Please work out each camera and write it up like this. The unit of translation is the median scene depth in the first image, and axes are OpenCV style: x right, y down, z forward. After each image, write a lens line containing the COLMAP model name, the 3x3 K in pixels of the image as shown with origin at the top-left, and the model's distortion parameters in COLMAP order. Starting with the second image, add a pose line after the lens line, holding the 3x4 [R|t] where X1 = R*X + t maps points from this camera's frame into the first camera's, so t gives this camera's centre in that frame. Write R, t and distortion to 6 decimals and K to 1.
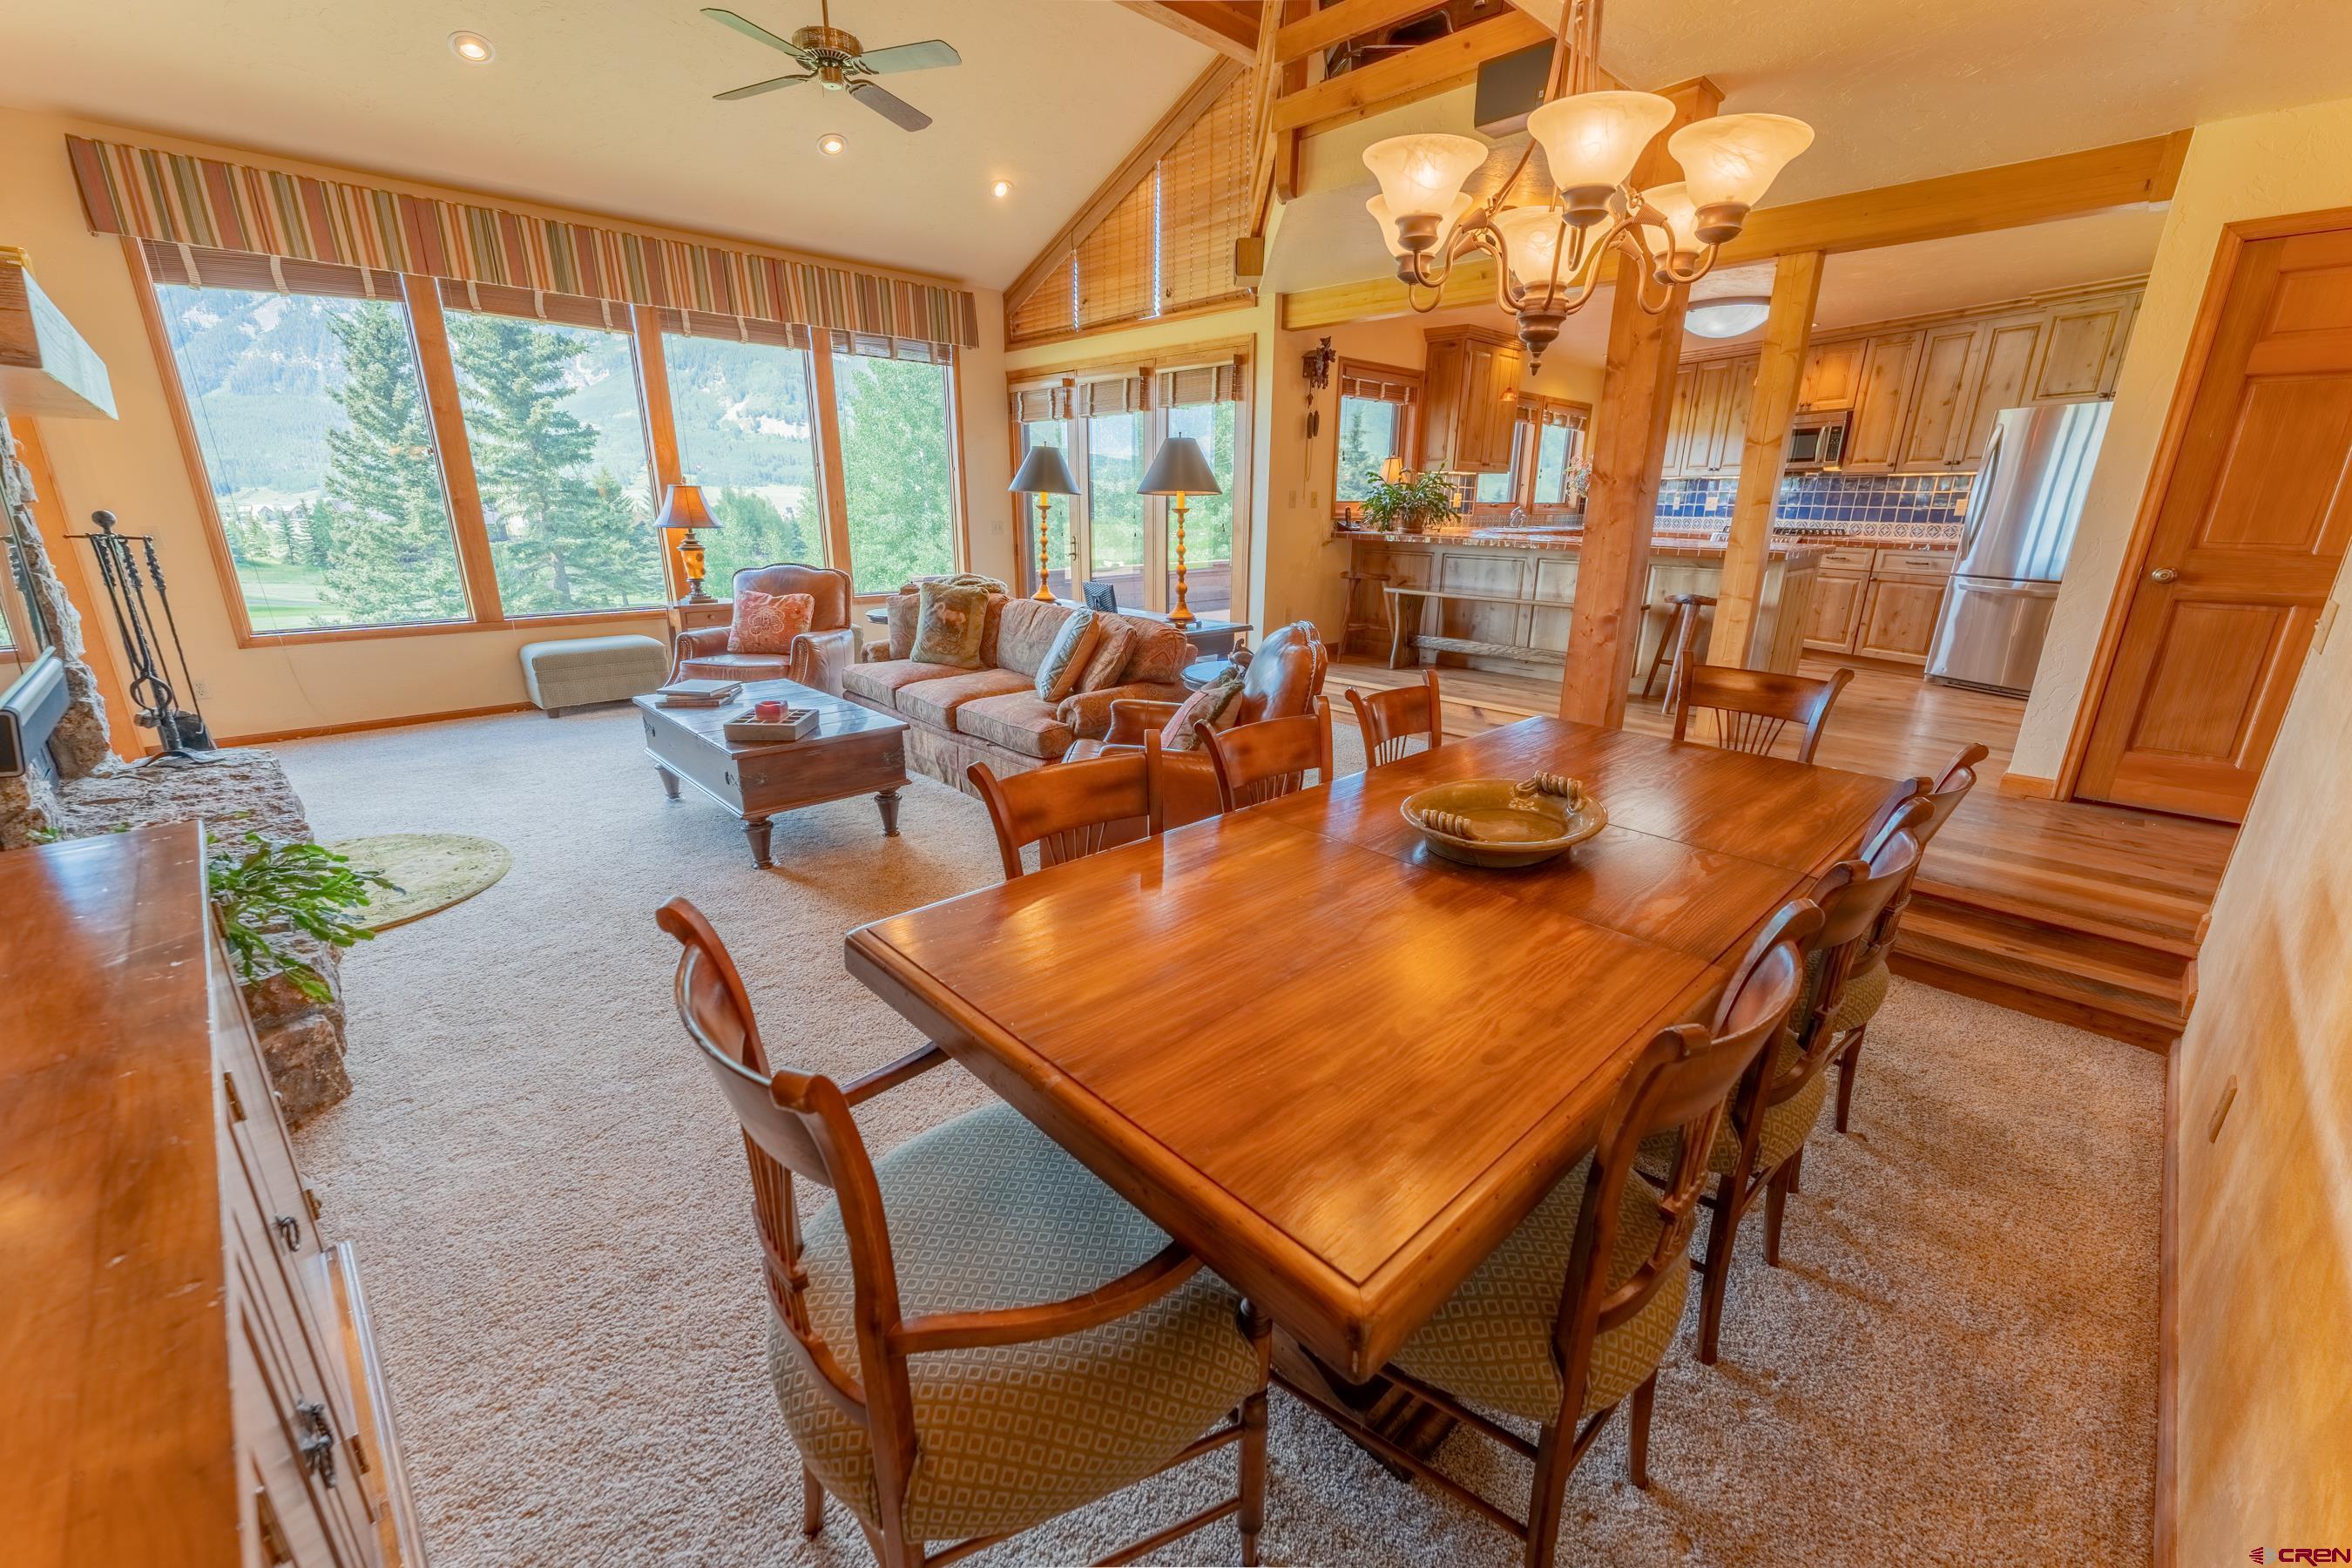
lens RADIAL K [[932.0, 0, 1173.2], [0, 932.0, 789.8], [0, 0, 1]] dist [0.000766, -0.000478]
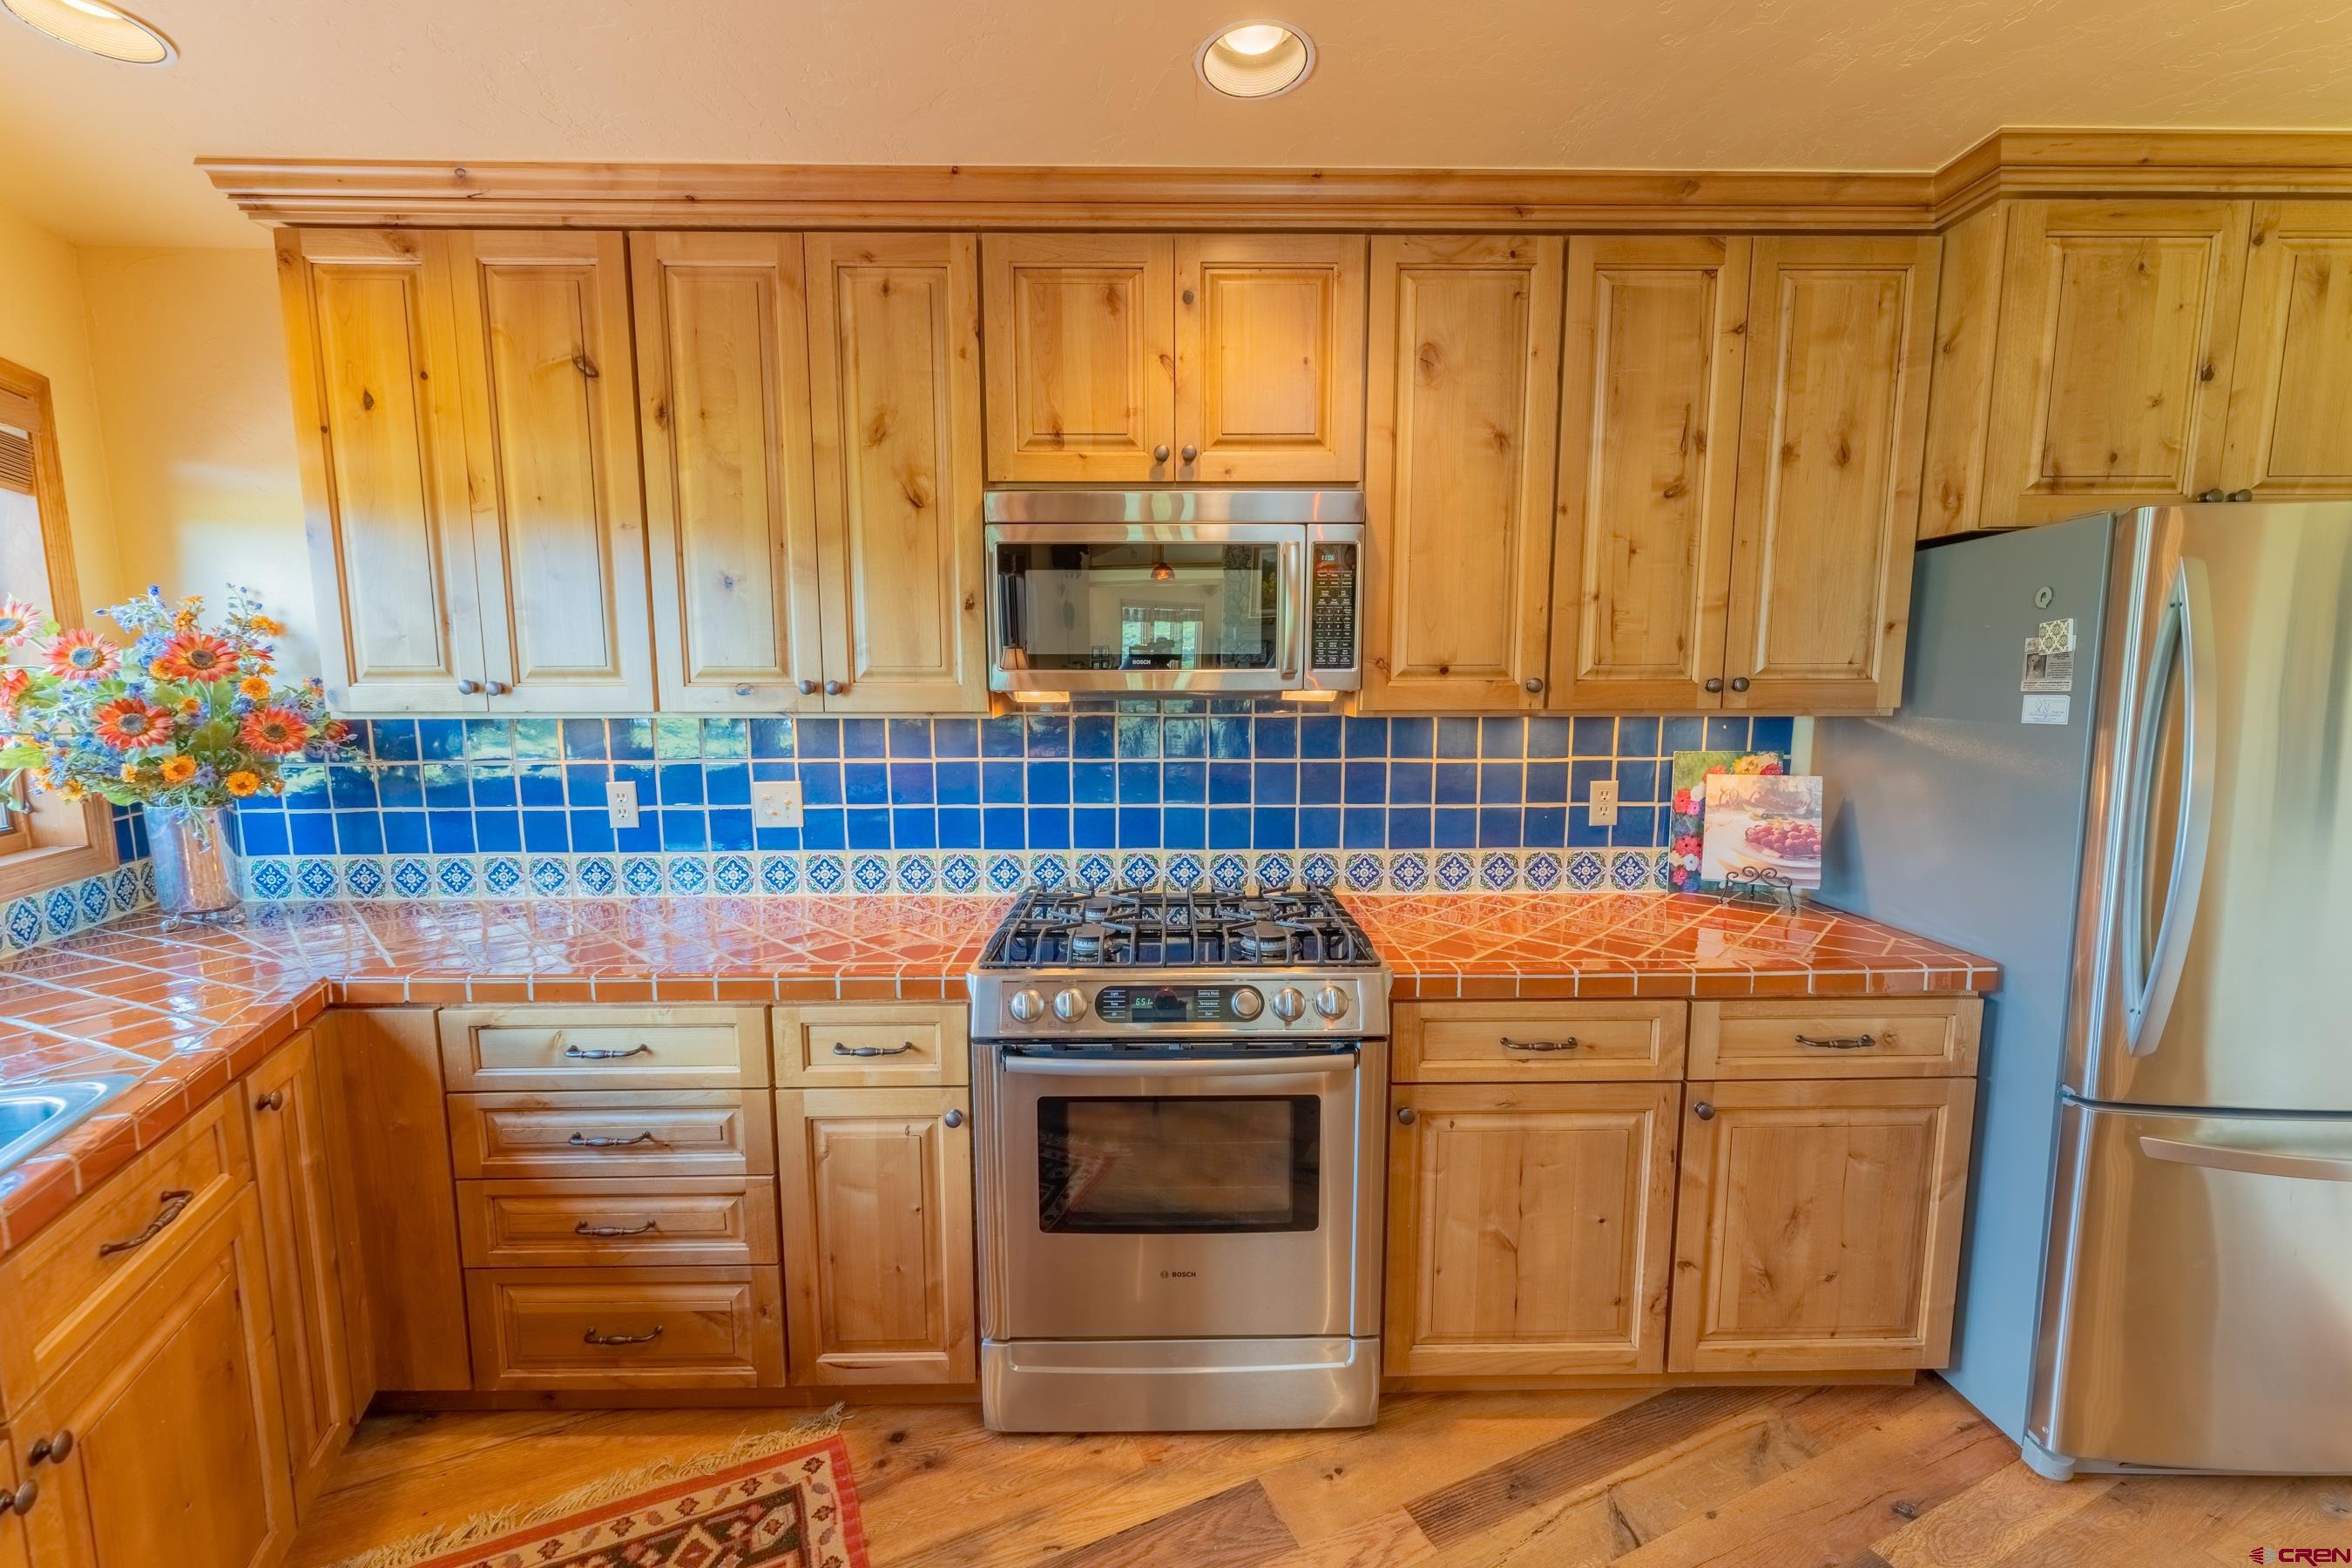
lens RADIAL K [[932.0, 0, 1173.3], [0, 932.0, 791.6], [0, 0, 1]] dist [0.000766, -0.000478]
pose [[0.348846, -0.122776, 0.929103, 0.328218], [0.285615, 0.958149, 0.019376, -0.252495], [-0.892598, 0.258606, 0.369313, 0.712512]]
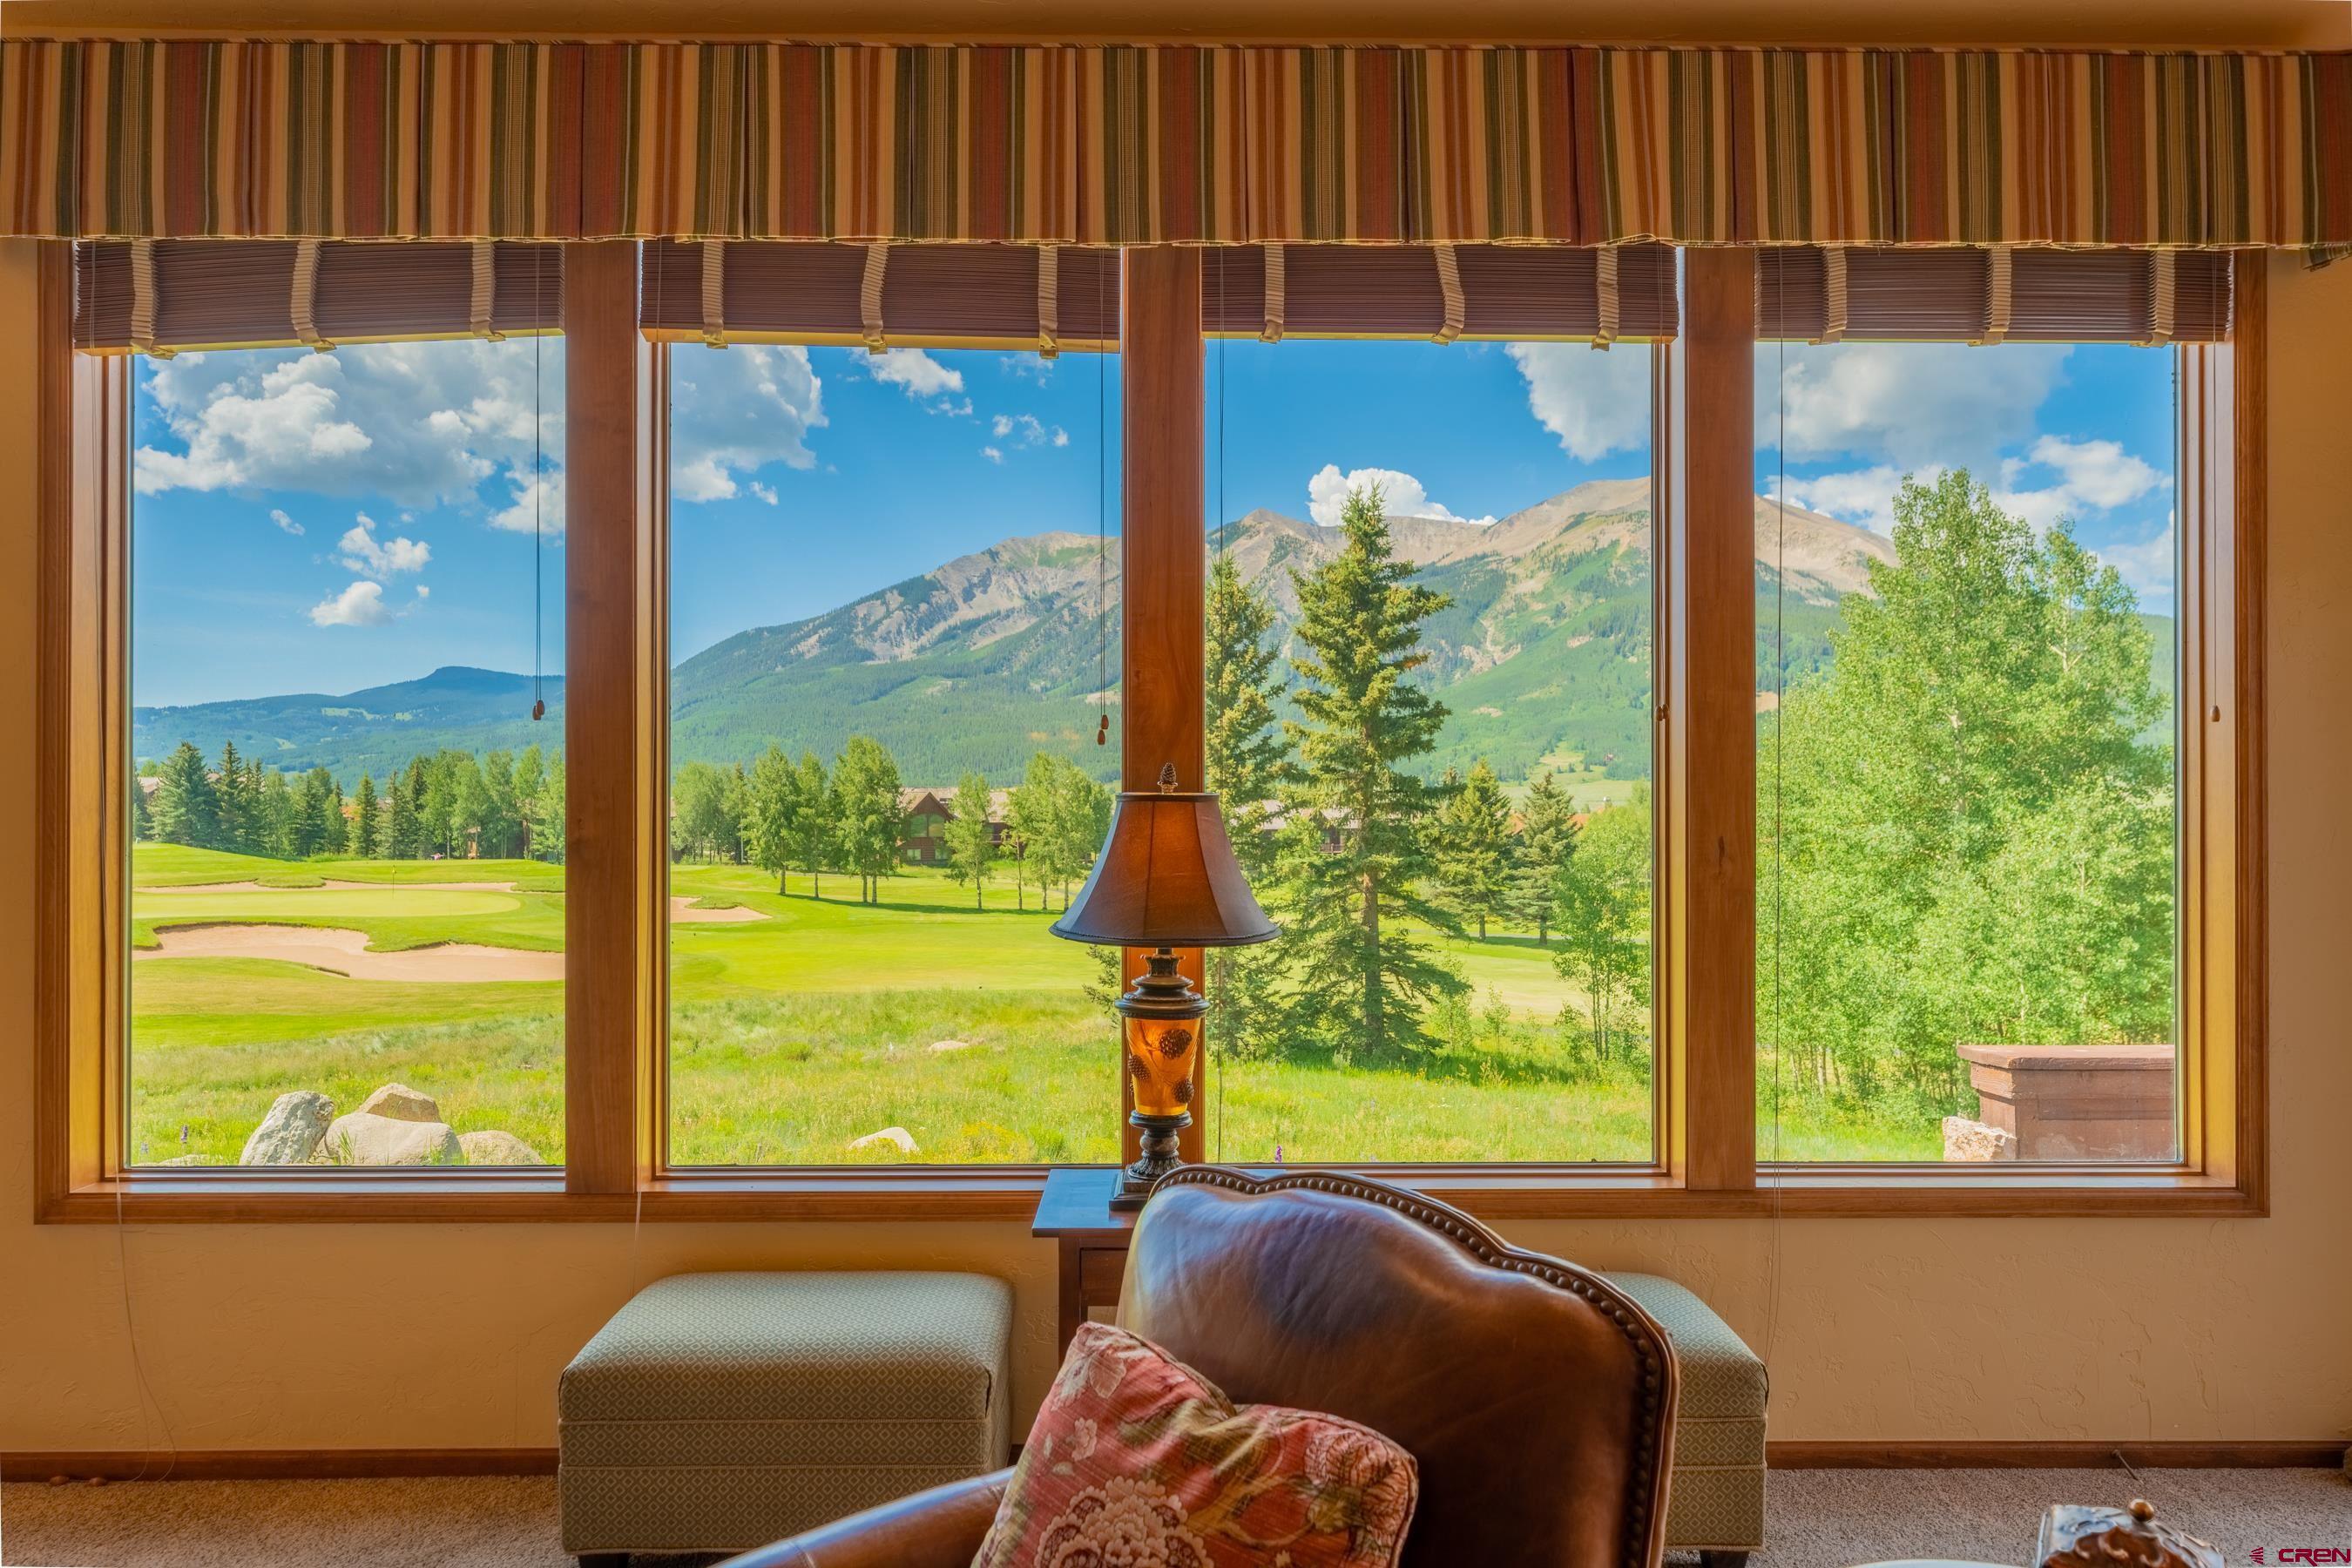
lens RADIAL K [[1391.7, 0, 1168.9], [0, 1391.7, 784.0], [0, 0, 1]] dist [0.006302, -0.000255]
pose [[0.727325, -0.012001, -0.686188, -0.153607], [-0.198595, 0.953390, -0.227175, -0.154280], [0.656931, 0.301503, 0.691041, 0.469017]]
